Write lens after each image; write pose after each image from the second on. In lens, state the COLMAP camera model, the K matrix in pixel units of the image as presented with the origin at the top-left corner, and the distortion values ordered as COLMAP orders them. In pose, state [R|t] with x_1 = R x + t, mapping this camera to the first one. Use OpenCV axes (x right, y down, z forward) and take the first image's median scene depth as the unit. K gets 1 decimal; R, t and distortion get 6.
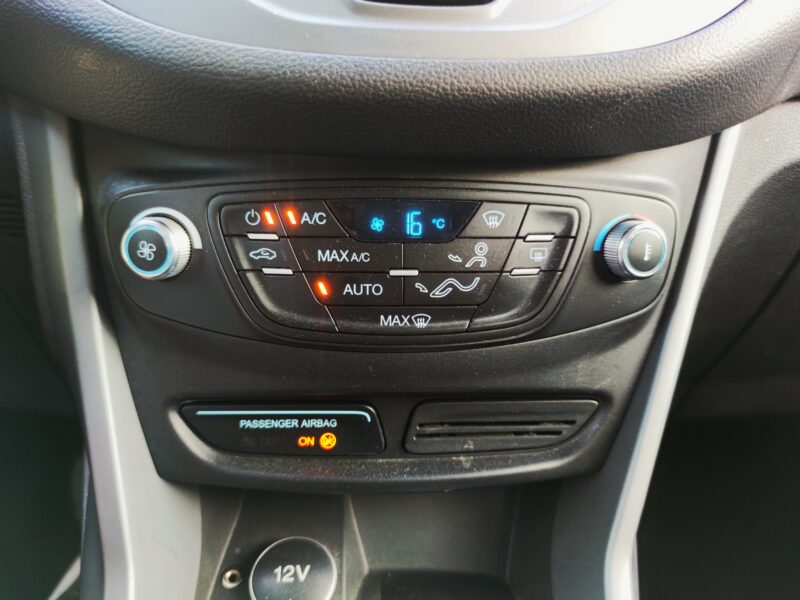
lens RADIAL K [[554.8, 0, 400.0], [0, 554.8, 300.0], [0, 0, 1]] dist [0.045322, -0.000516]
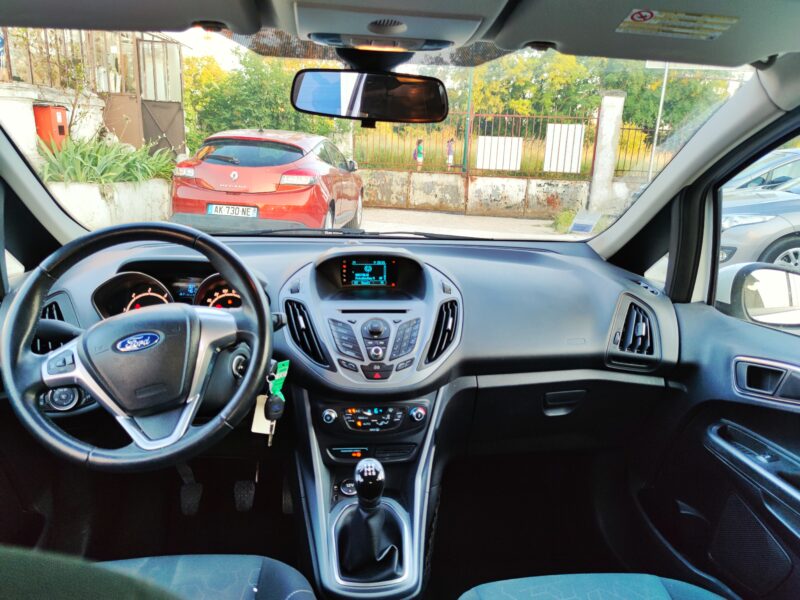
lens RADIAL K [[554.8, 0, 400.0], [0, 554.8, 300.0], [0, 0, 1]] dist [0.045322, -0.000516]
pose [[0.996508, -0.003924, 0.083400, -0.191521], [0.015110, 0.990877, -0.133920, -0.484697], [-0.082114, 0.134712, 0.987477, -4.547772]]
